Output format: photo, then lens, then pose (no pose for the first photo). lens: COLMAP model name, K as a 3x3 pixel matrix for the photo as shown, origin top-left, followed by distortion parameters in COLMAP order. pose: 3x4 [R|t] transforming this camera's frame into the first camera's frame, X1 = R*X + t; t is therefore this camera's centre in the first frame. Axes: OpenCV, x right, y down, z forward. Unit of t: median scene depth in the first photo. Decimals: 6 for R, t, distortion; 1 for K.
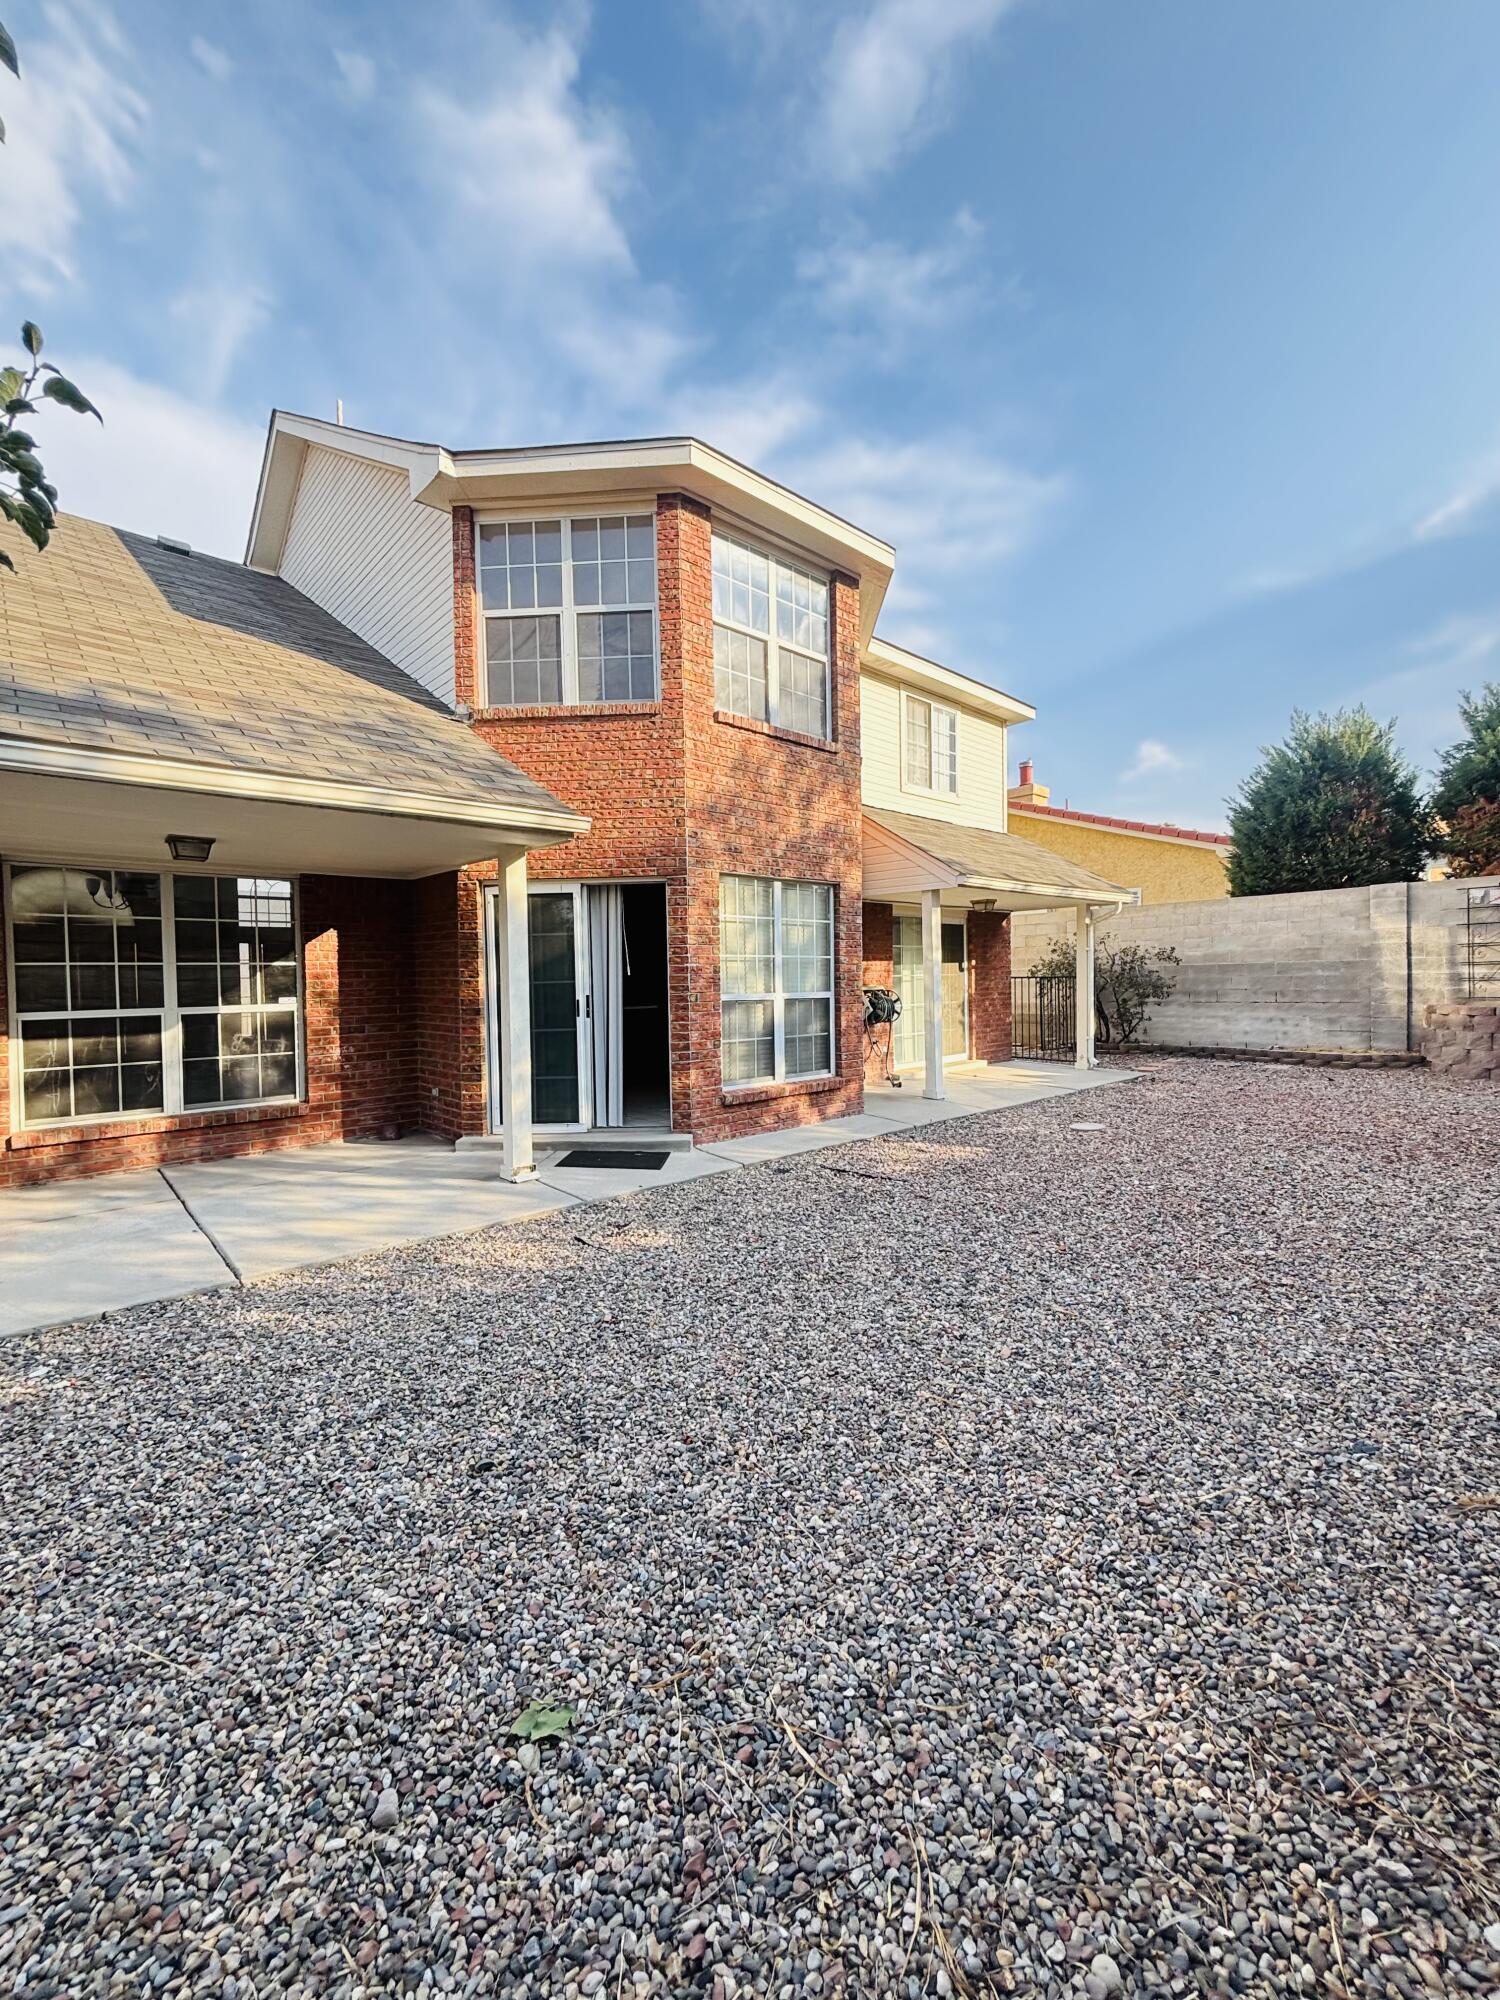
lens RADIAL K [[803.4, 0, 750.0], [0, 803.4, 1000.0], [0, 0, 1]] dist [-0.000258, -0.000030]
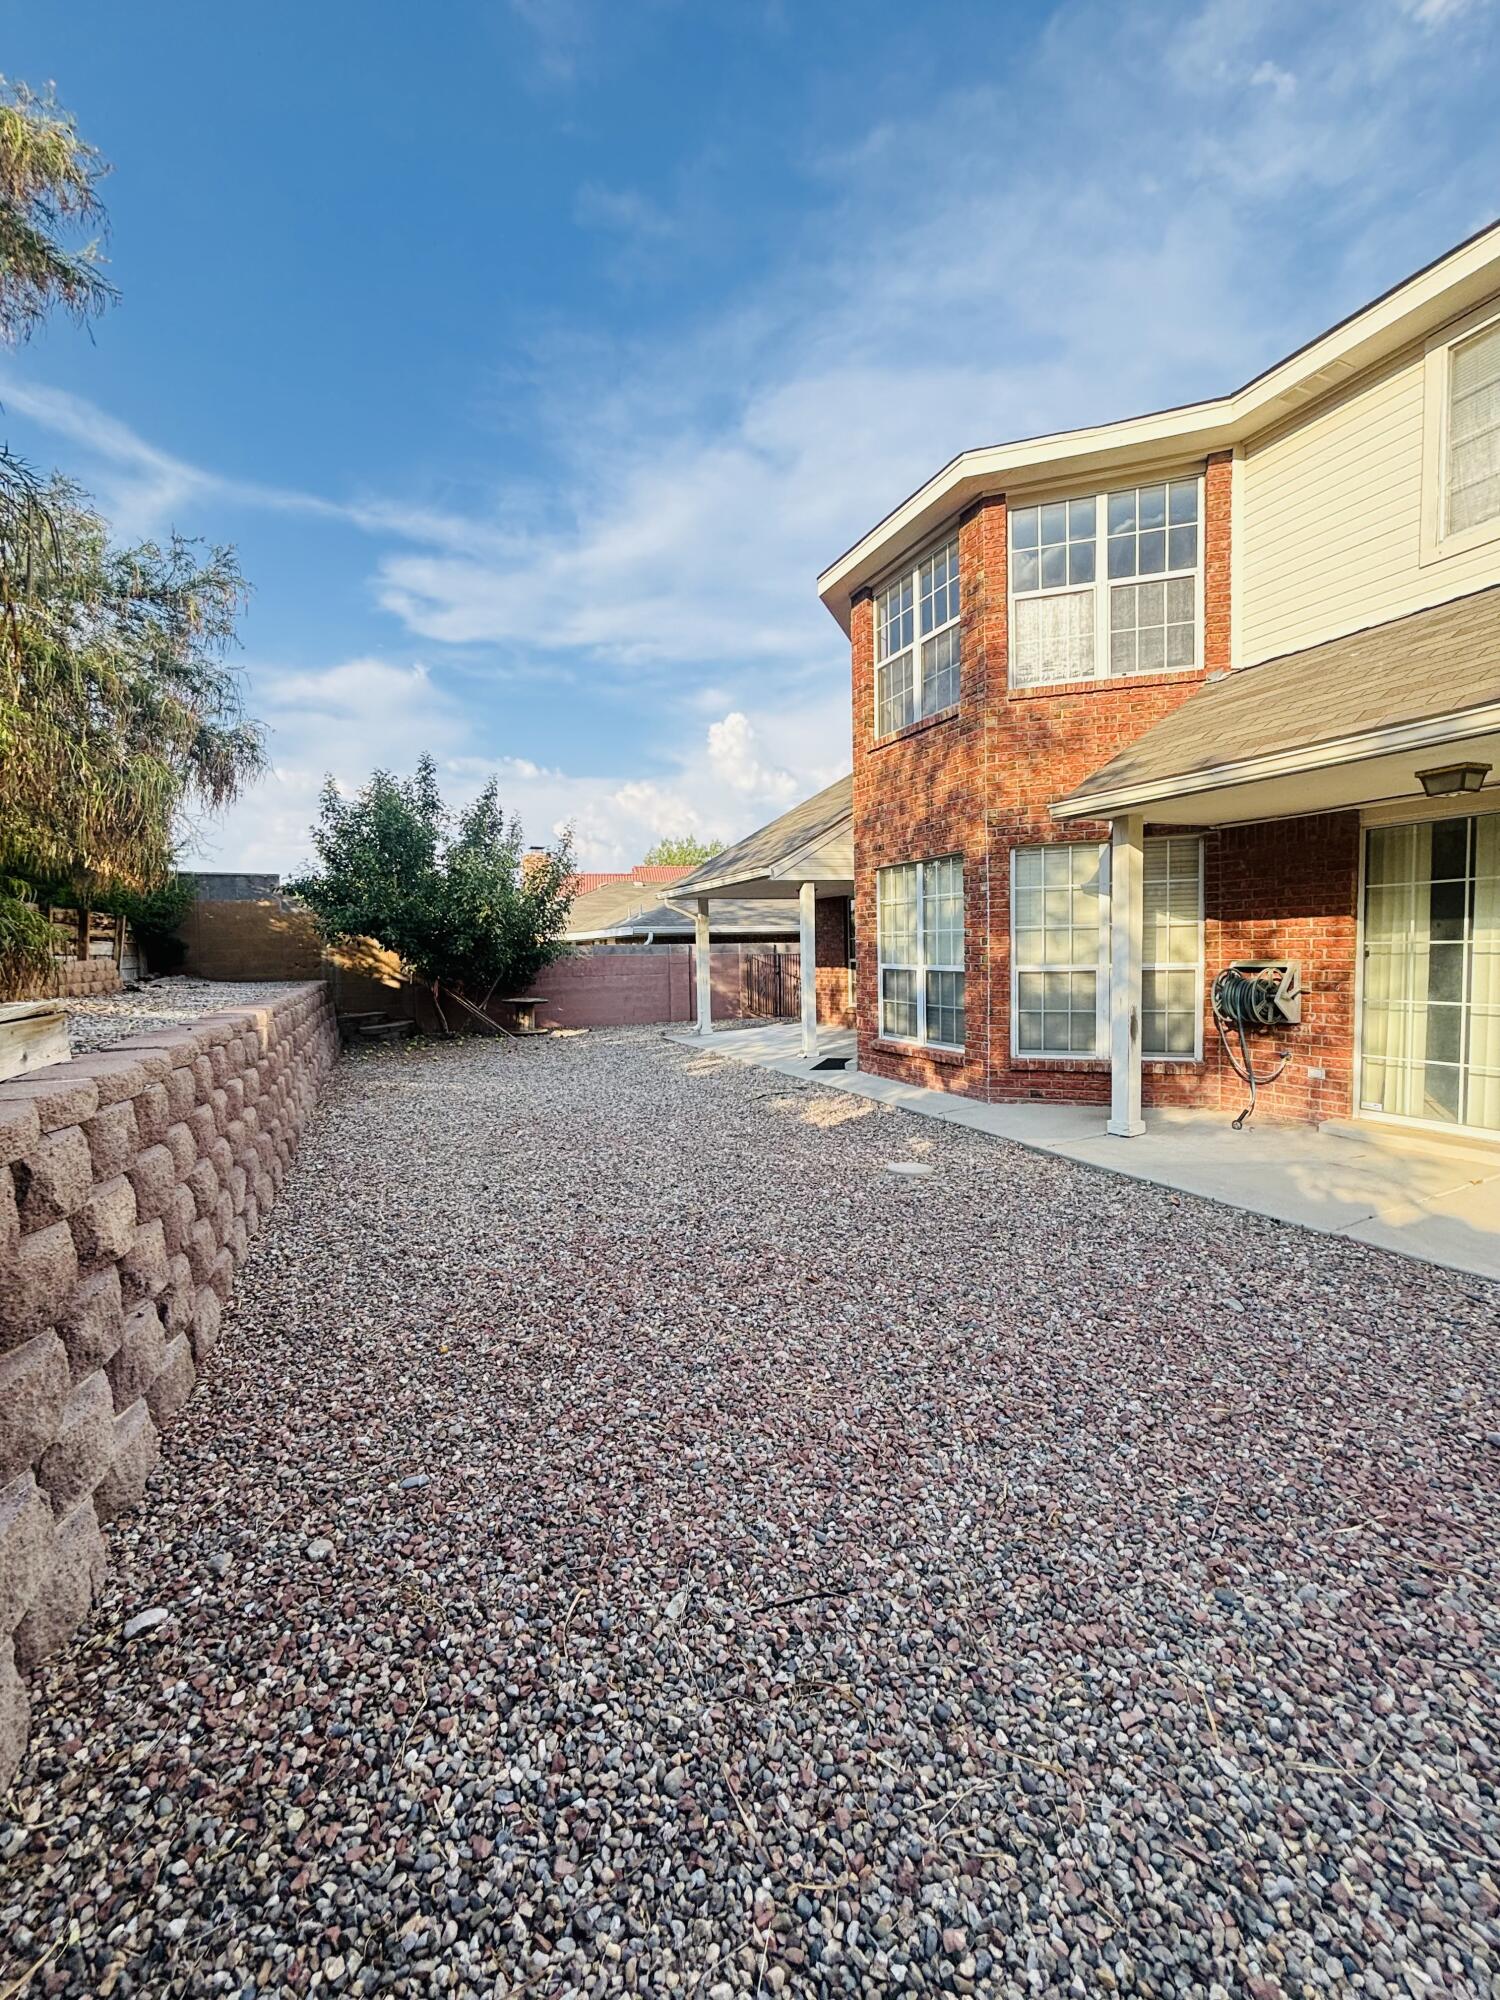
lens RADIAL K [[803.4, 0, 750.0], [0, 803.4, 1000.0], [0, 0, 1]] dist [-0.000258, -0.000030]
pose [[-0.297424, 0.096439, -0.949862, 1.161210], [0.017224, 0.995265, 0.095655, -0.069340], [0.954590, 0.012090, -0.297677, 1.105364]]
